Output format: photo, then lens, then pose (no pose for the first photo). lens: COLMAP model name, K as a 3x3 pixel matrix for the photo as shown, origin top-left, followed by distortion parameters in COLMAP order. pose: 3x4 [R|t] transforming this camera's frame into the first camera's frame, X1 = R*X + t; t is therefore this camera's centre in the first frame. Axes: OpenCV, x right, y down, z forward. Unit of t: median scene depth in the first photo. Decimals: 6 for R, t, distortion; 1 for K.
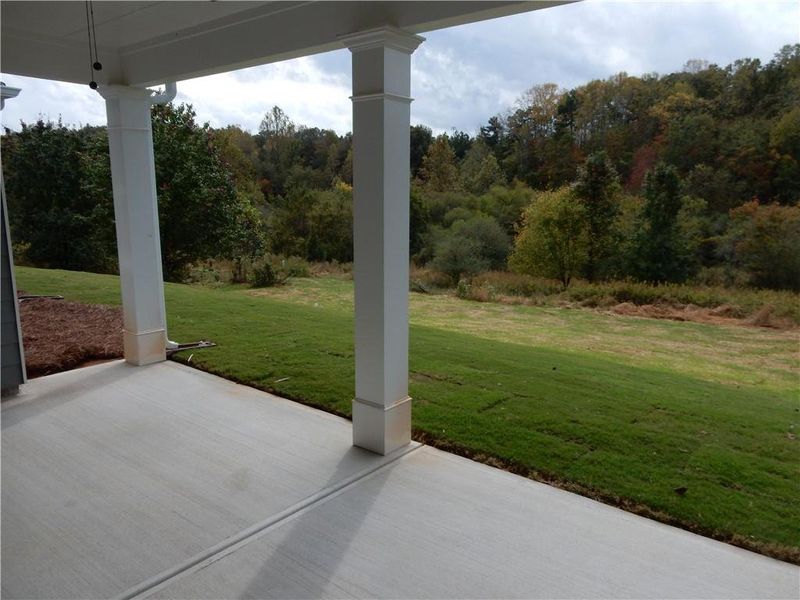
lens RADIAL K [[591.0, 0, 404.3], [0, 591.0, 302.7], [0, 0, 1]] dist [0.001867, 0.001792]
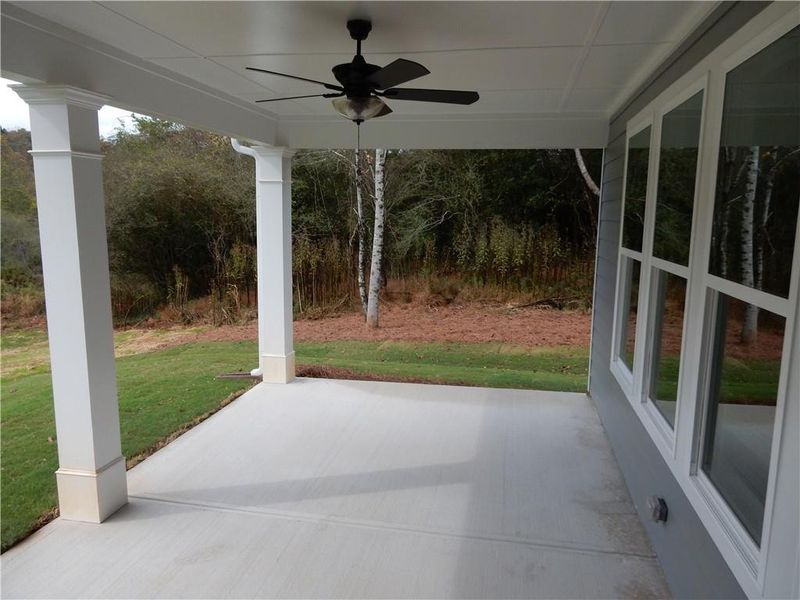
lens RADIAL K [[591.0, 0, 404.3], [0, 591.0, 302.7], [0, 0, 1]] dist [0.001867, 0.001792]
pose [[-0.466084, -0.142253, 0.873229, -1.261088], [0.150108, 0.959966, 0.236502, -0.276482], [-0.871914, 0.241308, -0.426072, 1.080914]]
